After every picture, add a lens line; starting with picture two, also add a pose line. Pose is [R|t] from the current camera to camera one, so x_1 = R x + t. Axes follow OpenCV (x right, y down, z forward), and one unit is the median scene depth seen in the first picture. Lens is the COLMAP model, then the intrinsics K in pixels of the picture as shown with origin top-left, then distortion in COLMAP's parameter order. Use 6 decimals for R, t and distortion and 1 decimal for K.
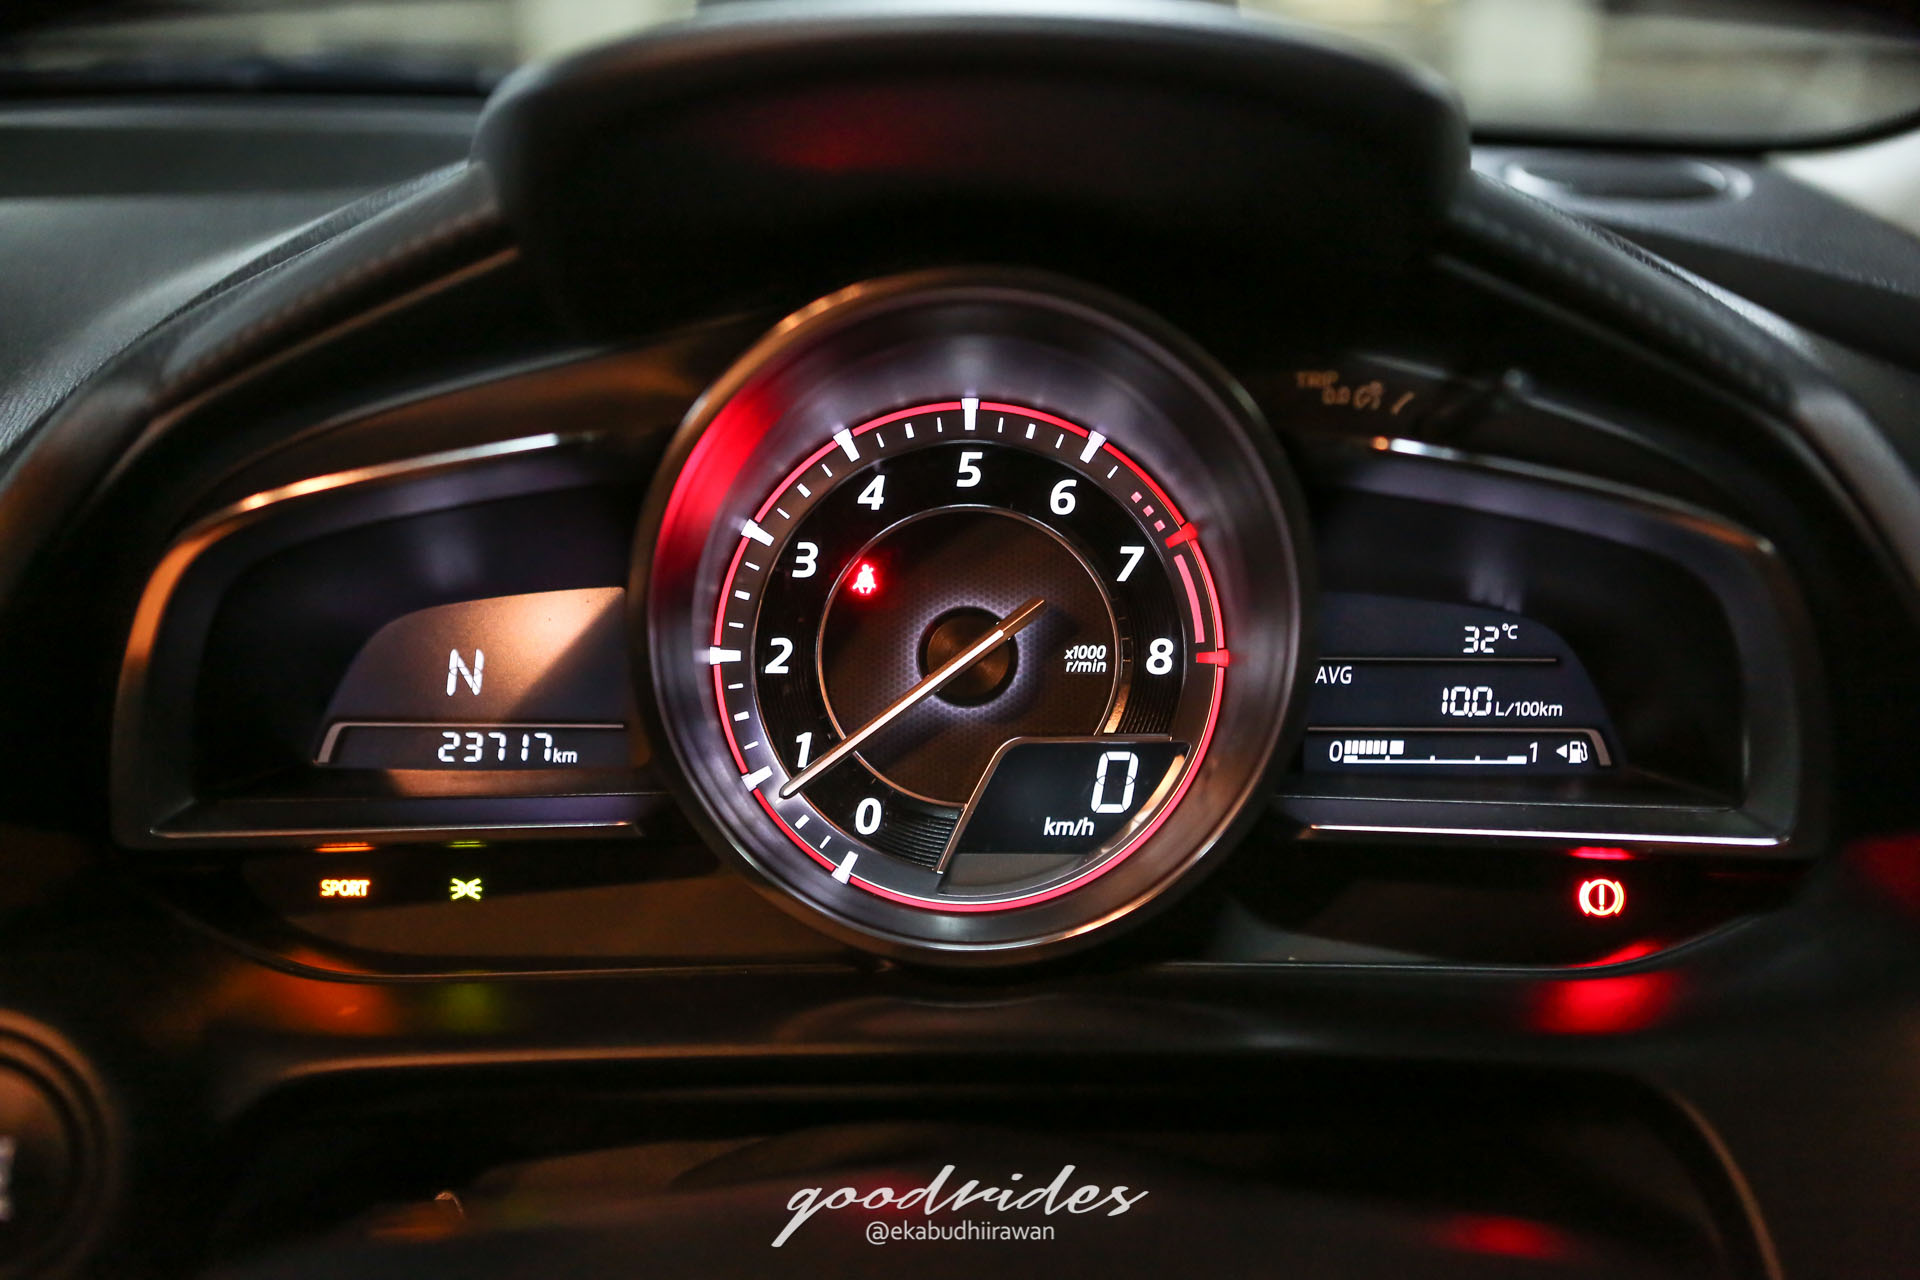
lens RADIAL K [[1852.4, 0, 963.4], [0, 1852.4, 630.3], [0, 0, 1]] dist [-0.030073, 0.000000]
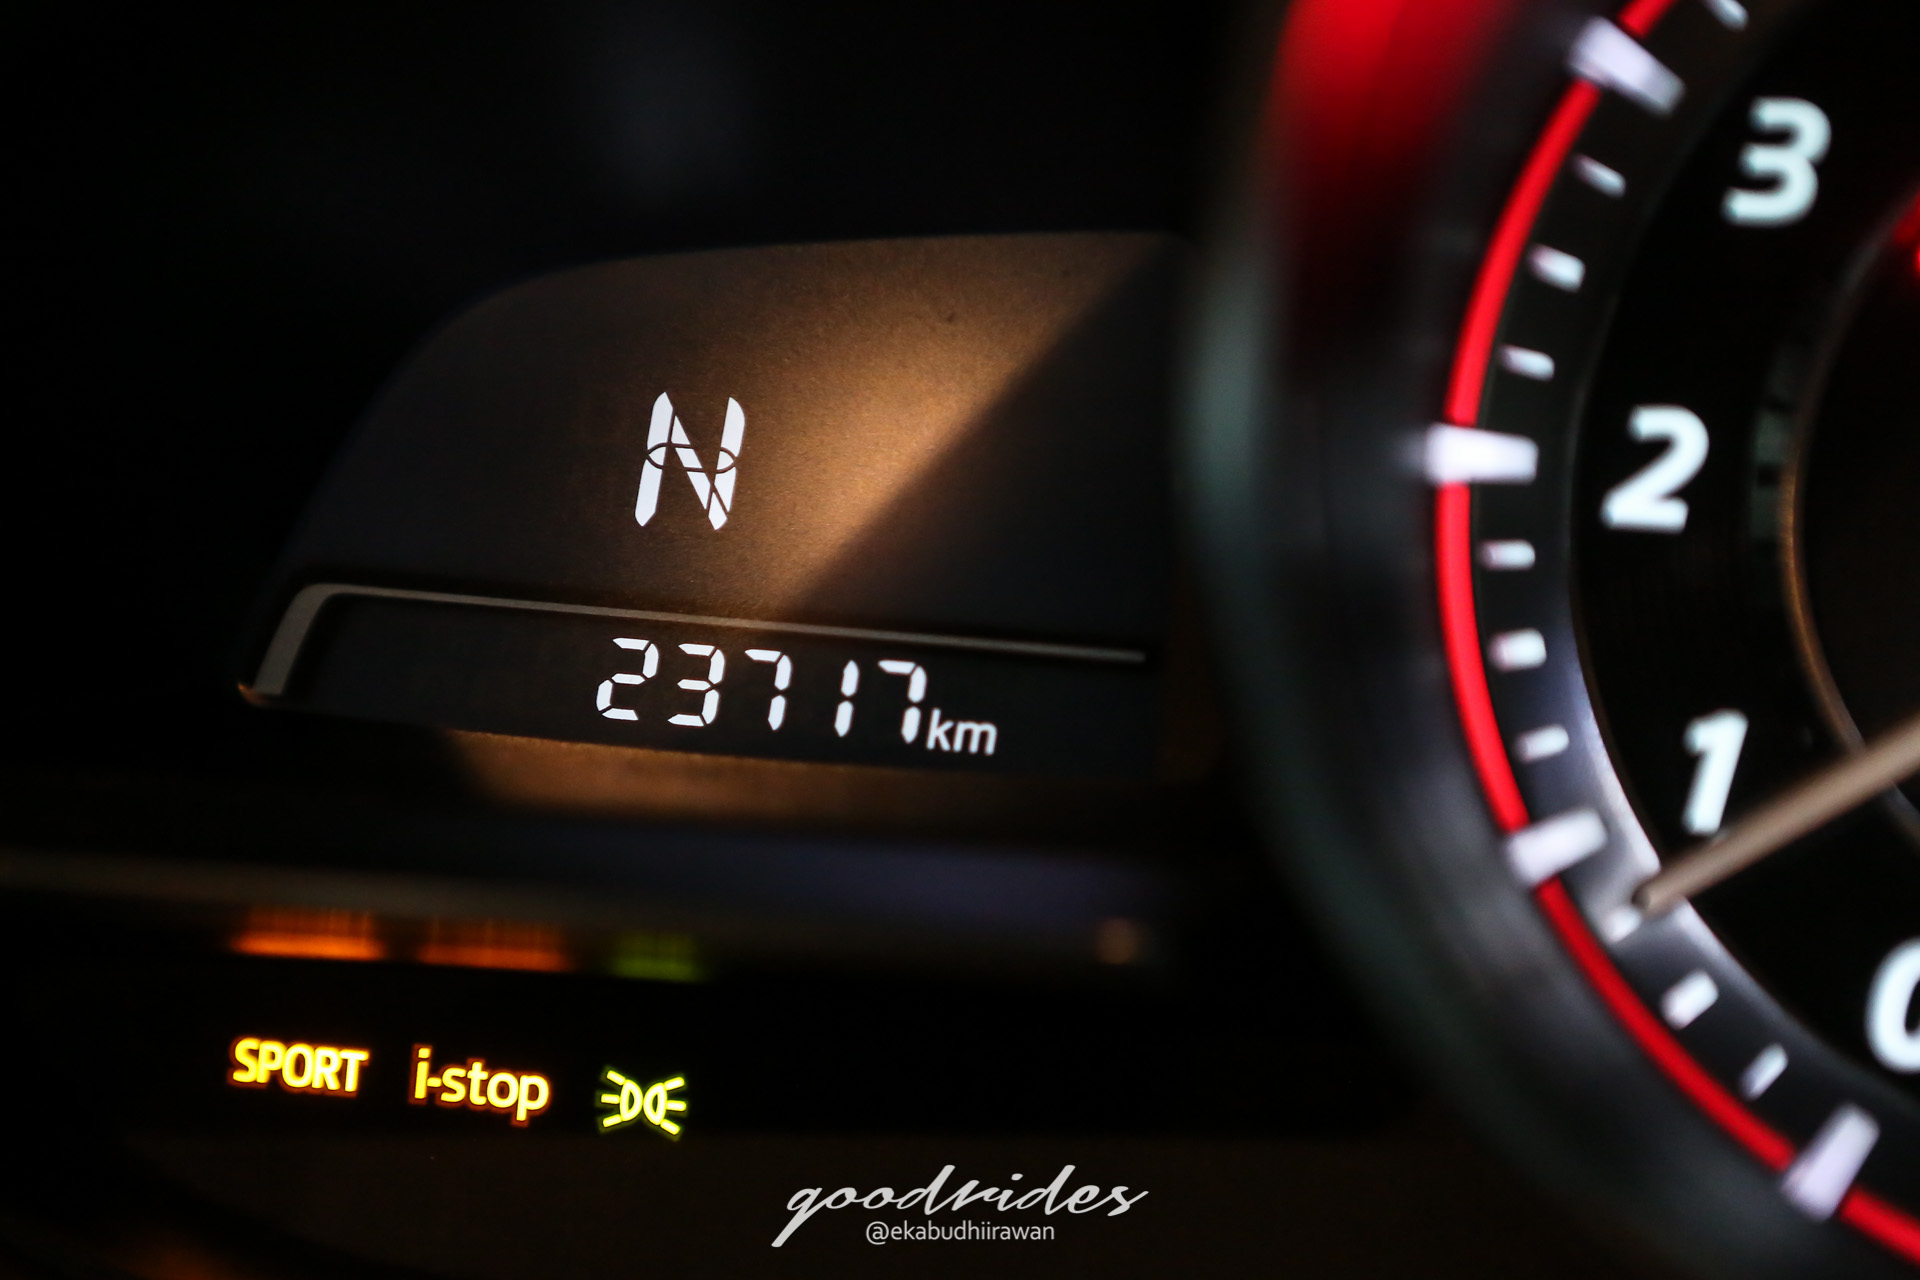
lens RADIAL K [[3888.9, 0, 960.2], [0, 3888.9, 644.6], [0, 0, 1]] dist [0.213249, 0.000000]
pose [[0.977806, 0.081077, -0.193189, -0.081793], [-0.080079, 0.996704, 0.012984, 0.043090], [0.193605, 0.002774, 0.981076, 0.313381]]
